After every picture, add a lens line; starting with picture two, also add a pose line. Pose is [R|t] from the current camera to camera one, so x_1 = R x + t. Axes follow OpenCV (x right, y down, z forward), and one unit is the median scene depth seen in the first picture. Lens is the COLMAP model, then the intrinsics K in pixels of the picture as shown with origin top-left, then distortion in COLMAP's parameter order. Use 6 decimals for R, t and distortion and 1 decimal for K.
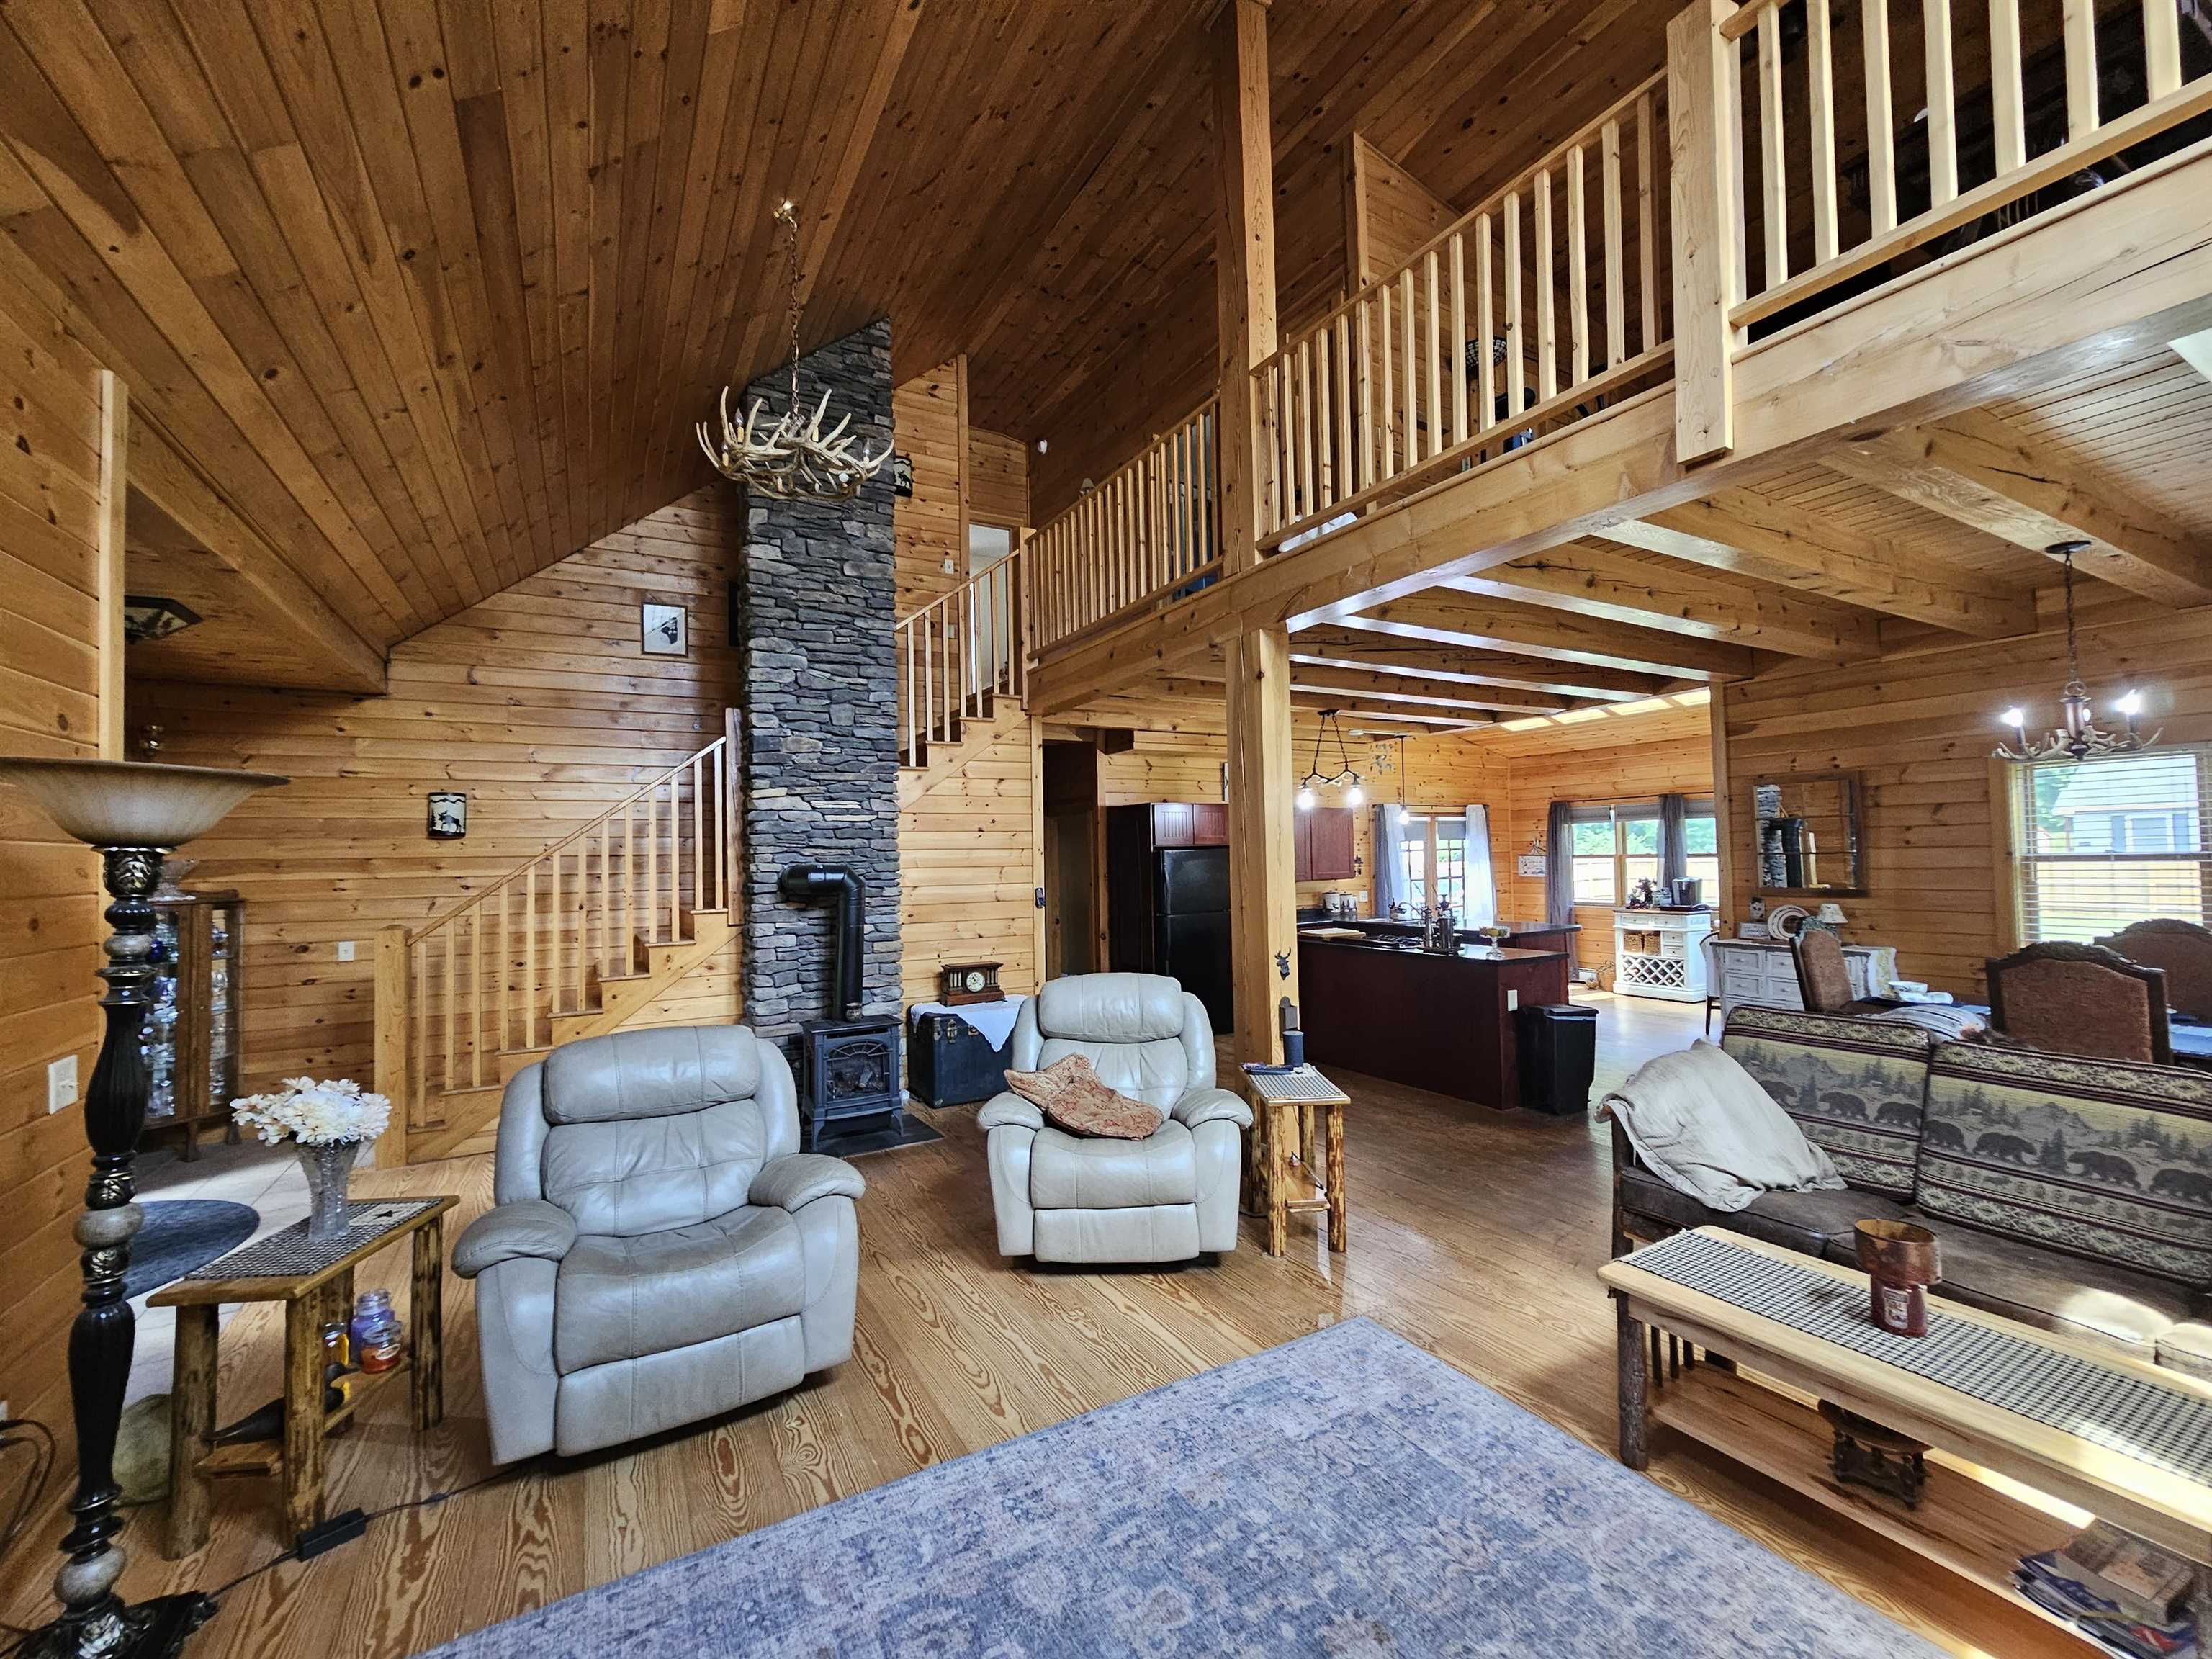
lens RADIAL K [[908.0, 0, 1101.8], [0, 908.0, 830.6], [0, 0, 1]] dist [-0.003331, 0.000510]
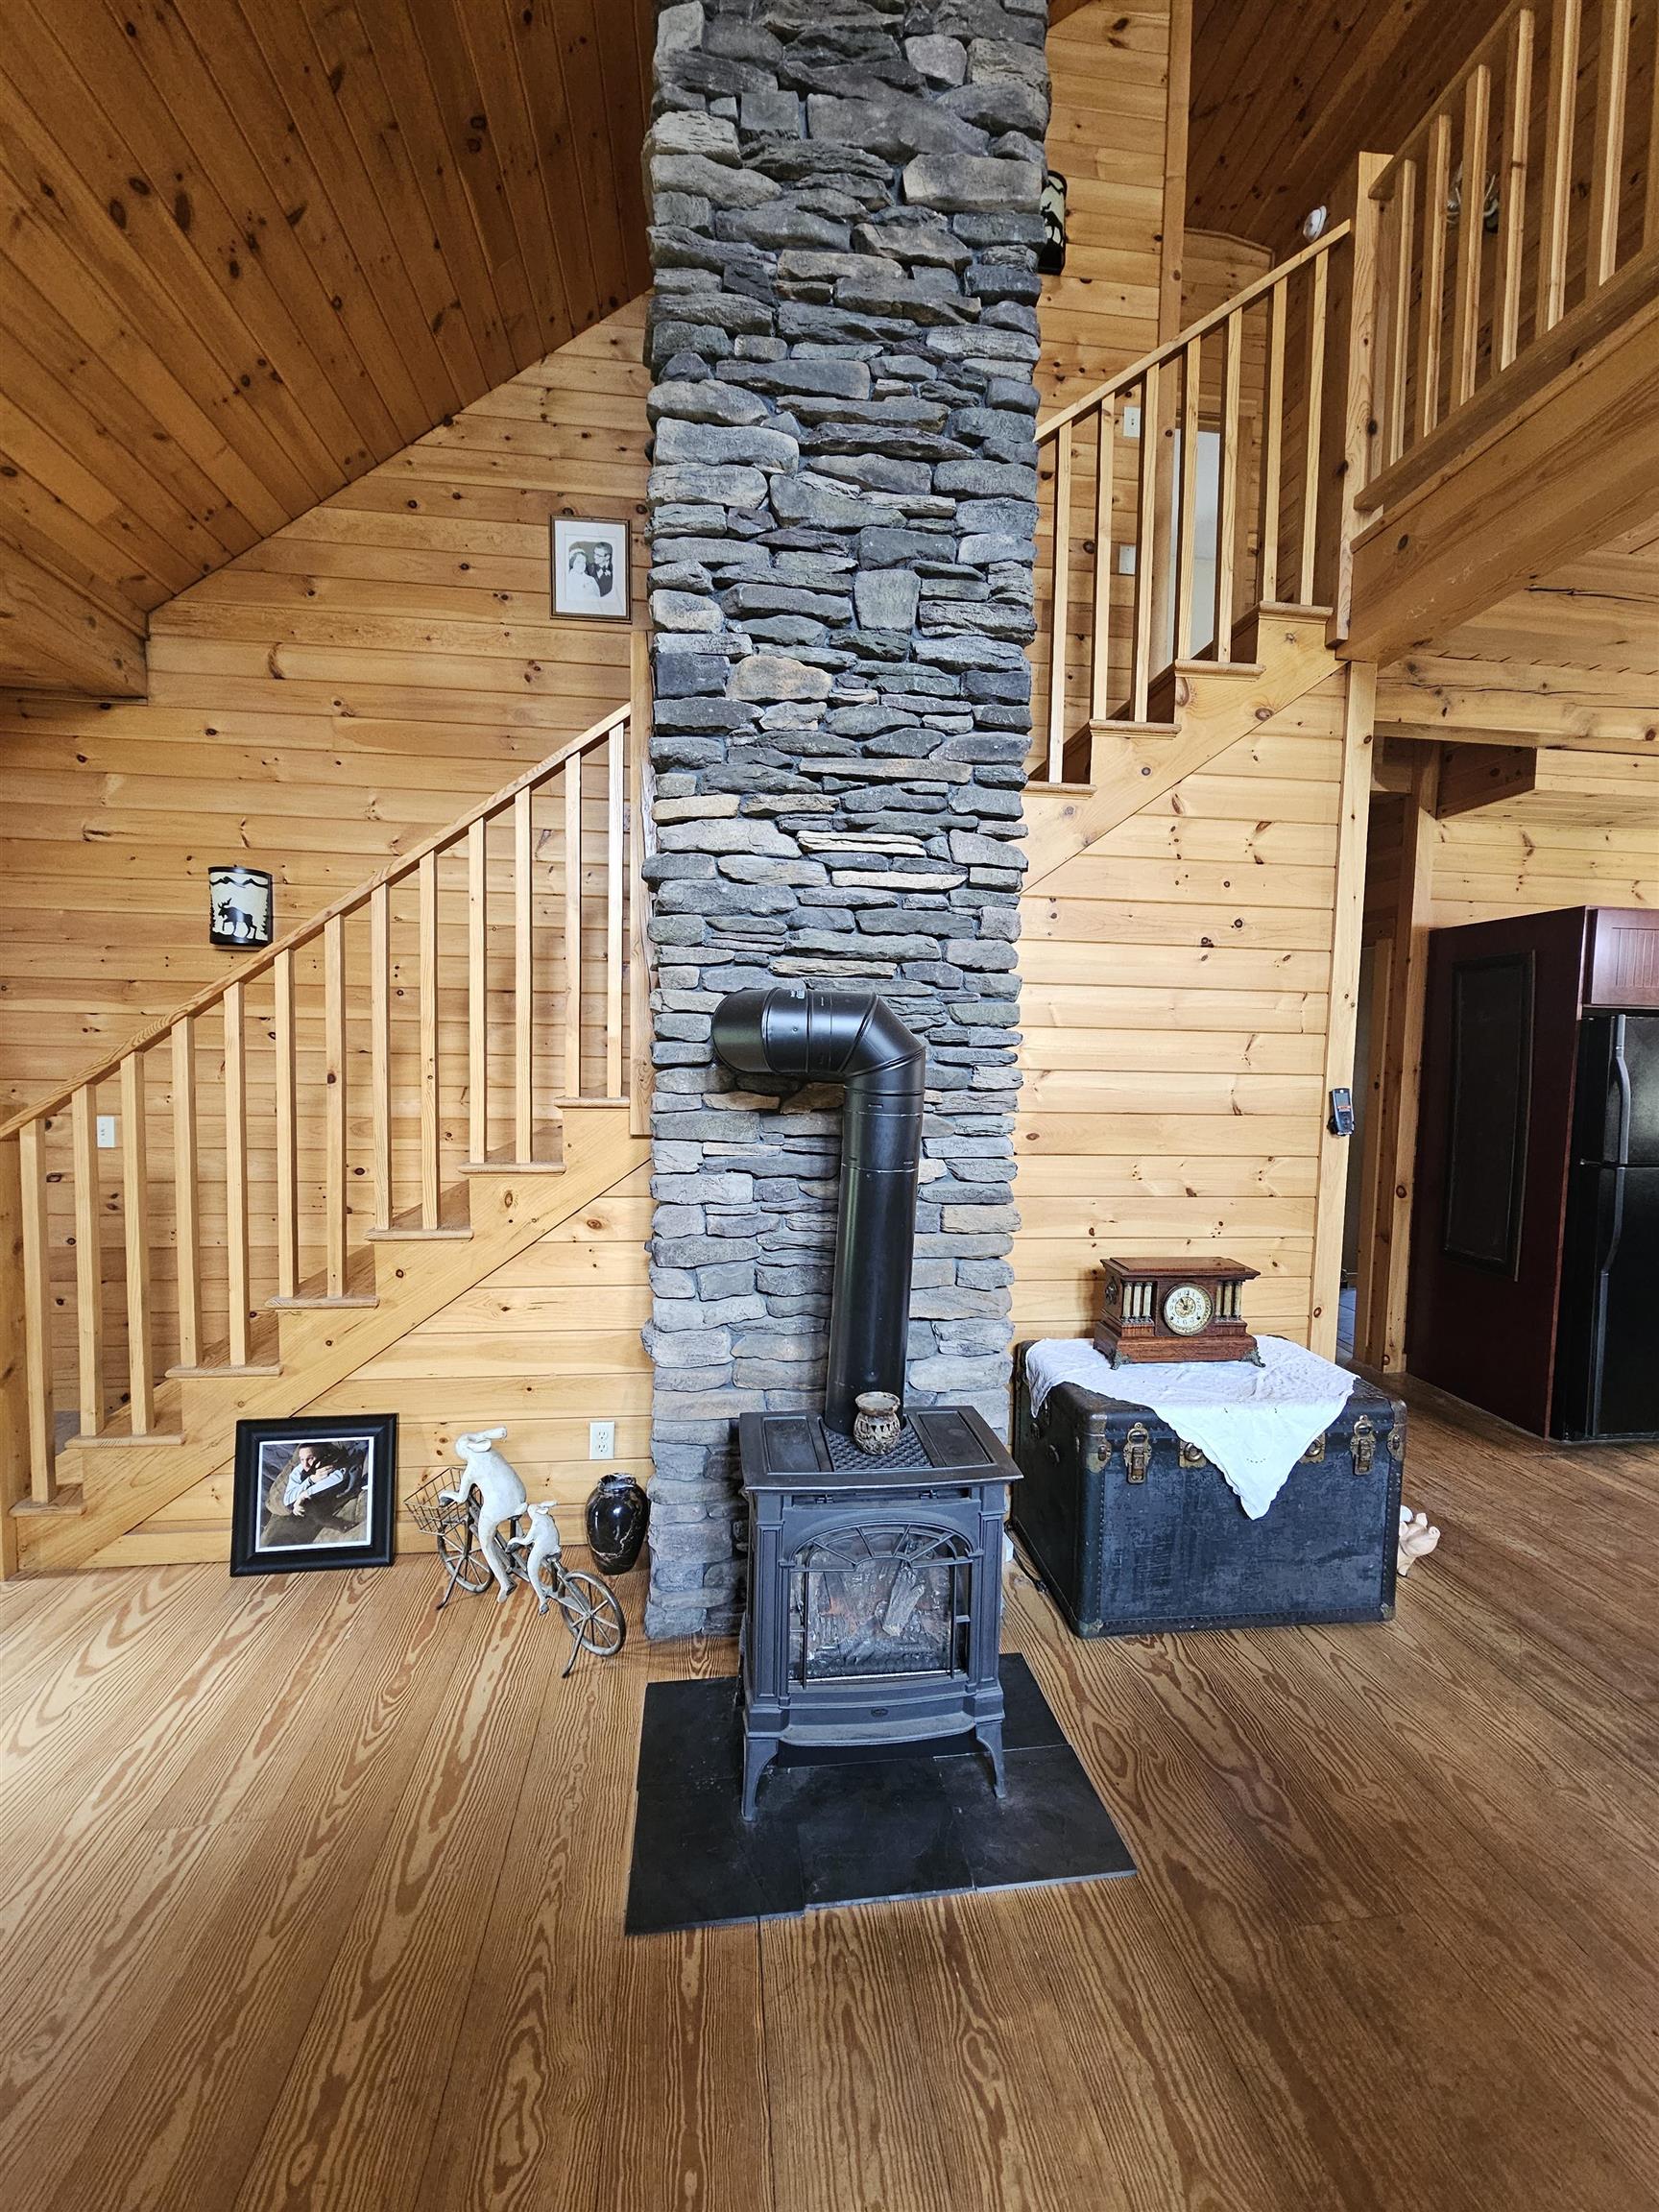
lens RADIAL K [[908.0, 0, 833.4], [0, 908.0, 1107.3], [0, 0, 1]] dist [-0.003331, 0.000510]
pose [[0.925551, 0.061469, -0.373601, -0.137473], [-0.026747, 0.994883, 0.097427, 0.039930], [0.377678, -0.080181, 0.922459, 0.563989]]
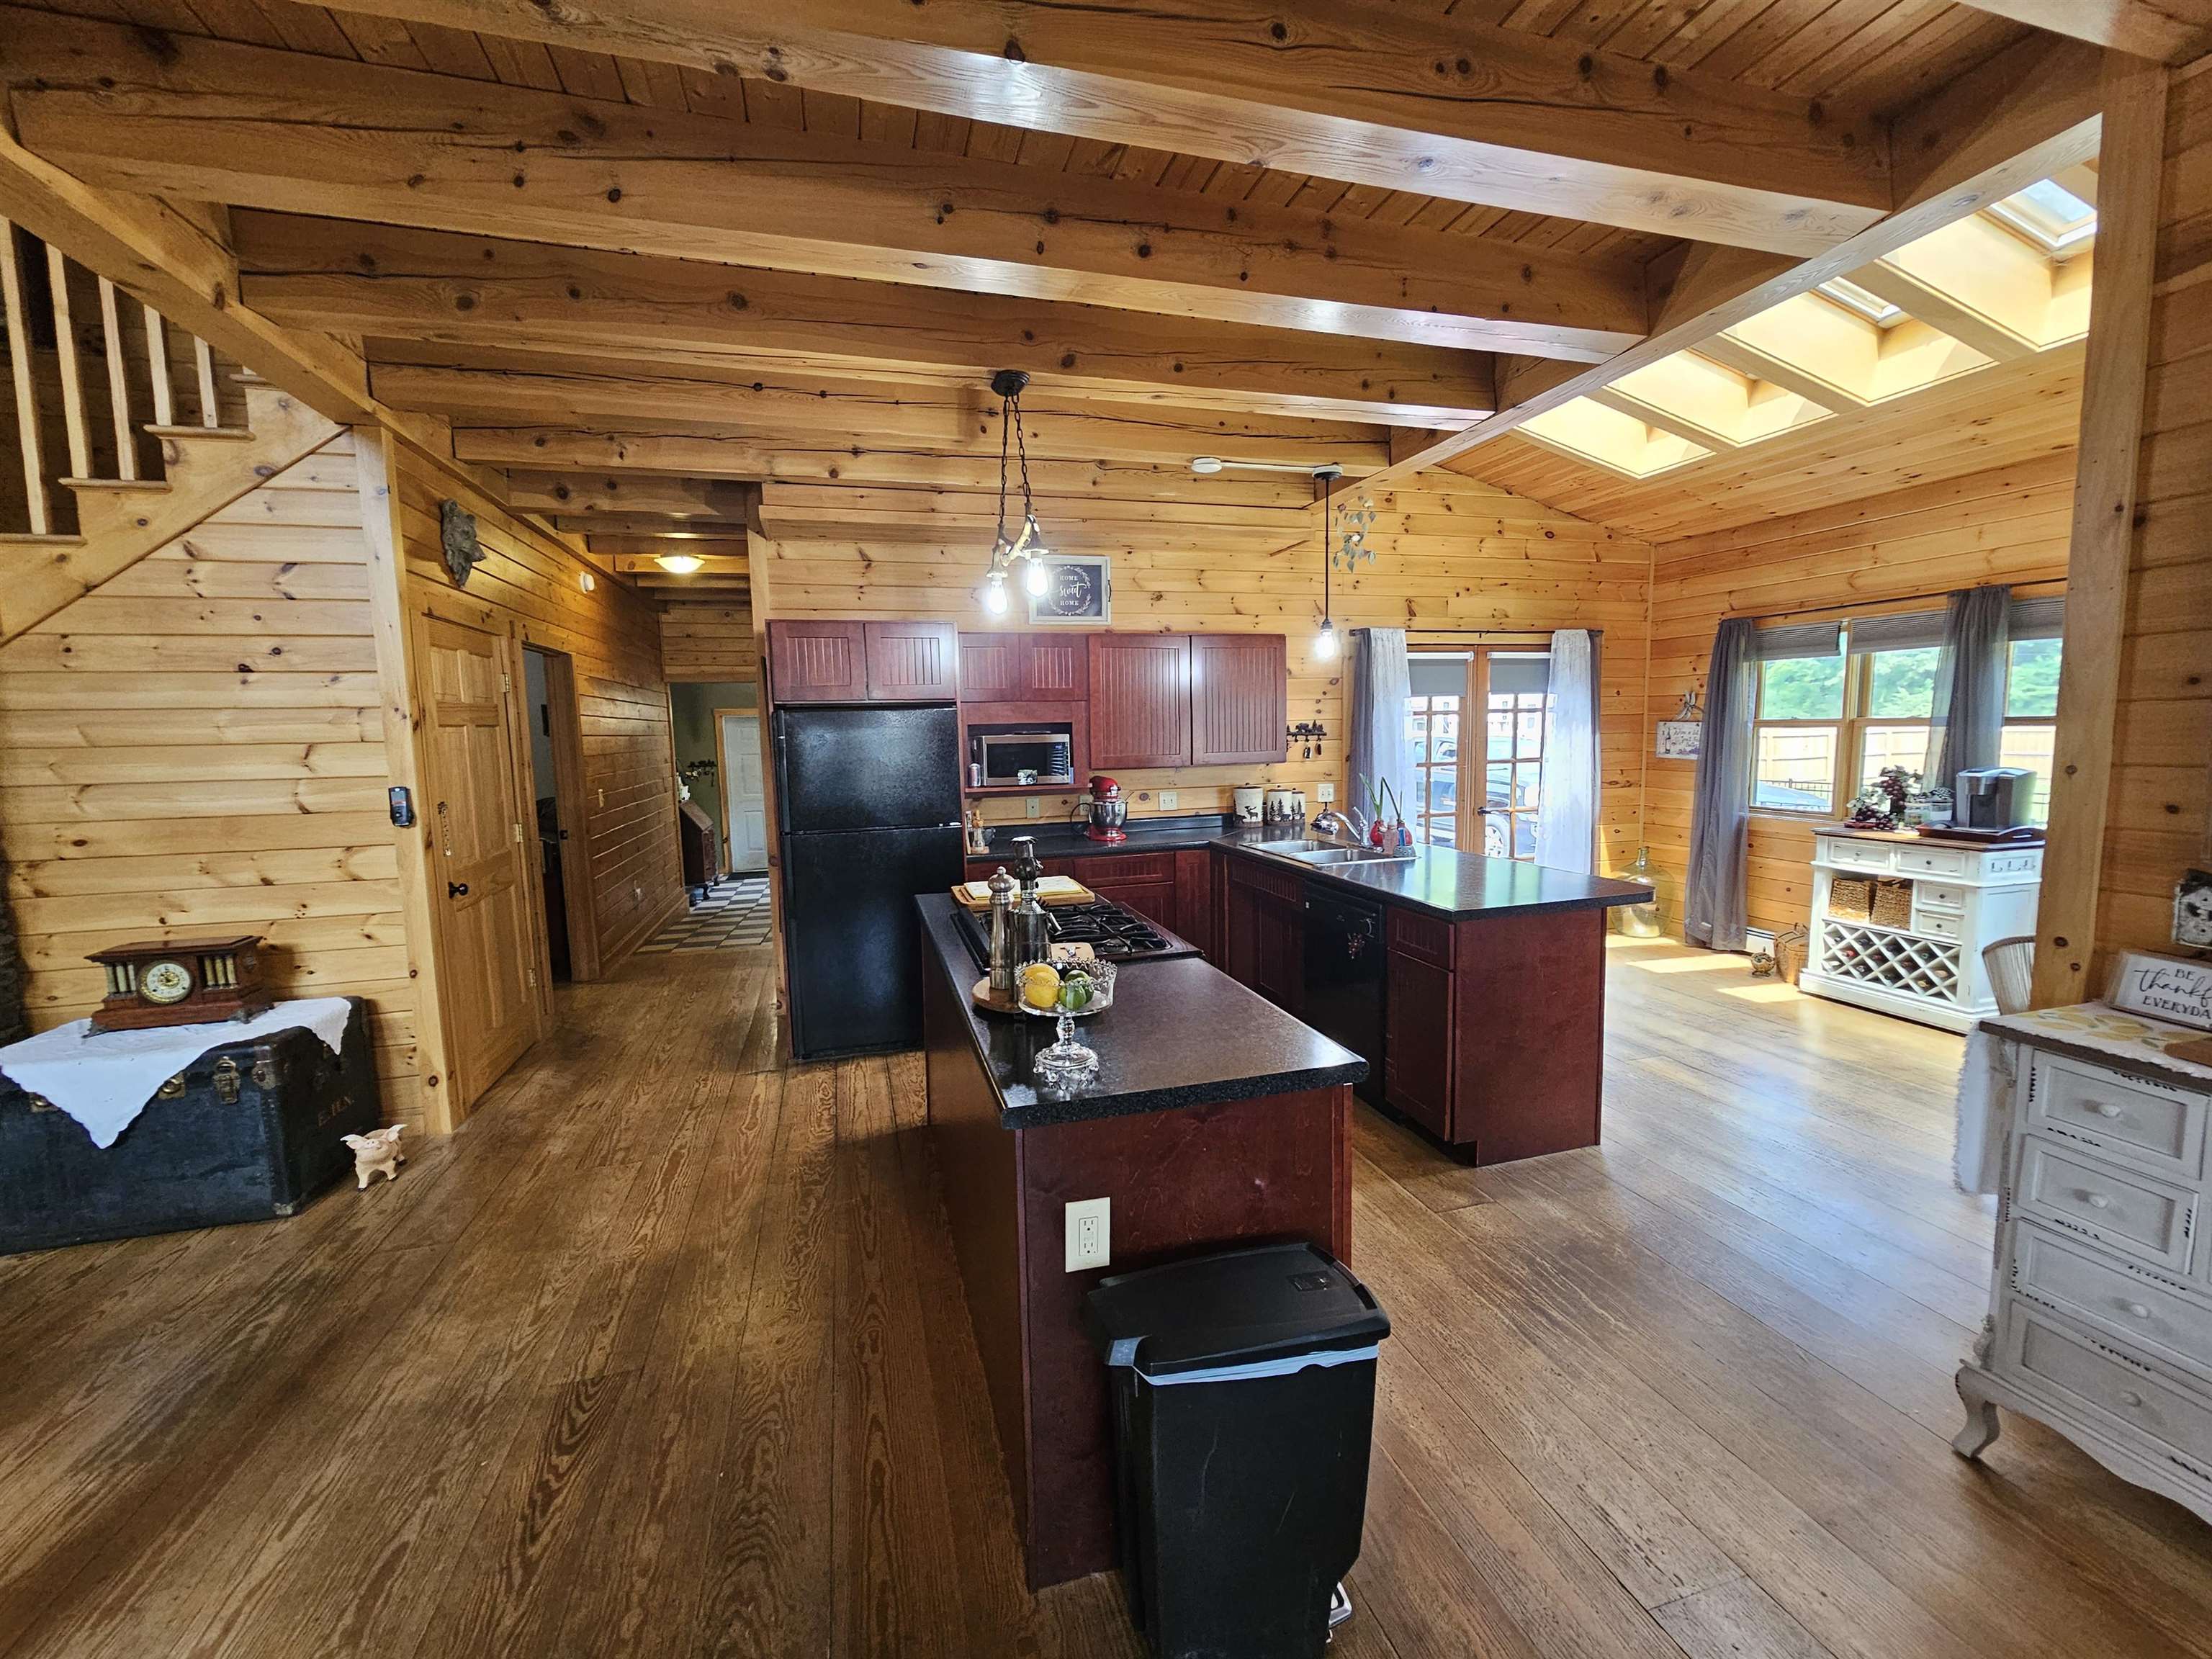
lens RADIAL K [[908.0, 0, 1104.6], [0, 908.0, 824.9], [0, 0, 1]] dist [-0.003331, 0.000510]
pose [[0.973152, 0.024708, -0.228835, 0.451403], [0.007521, 0.990276, 0.138910, 0.018587], [0.230042, -0.136902, 0.963503, 0.649644]]
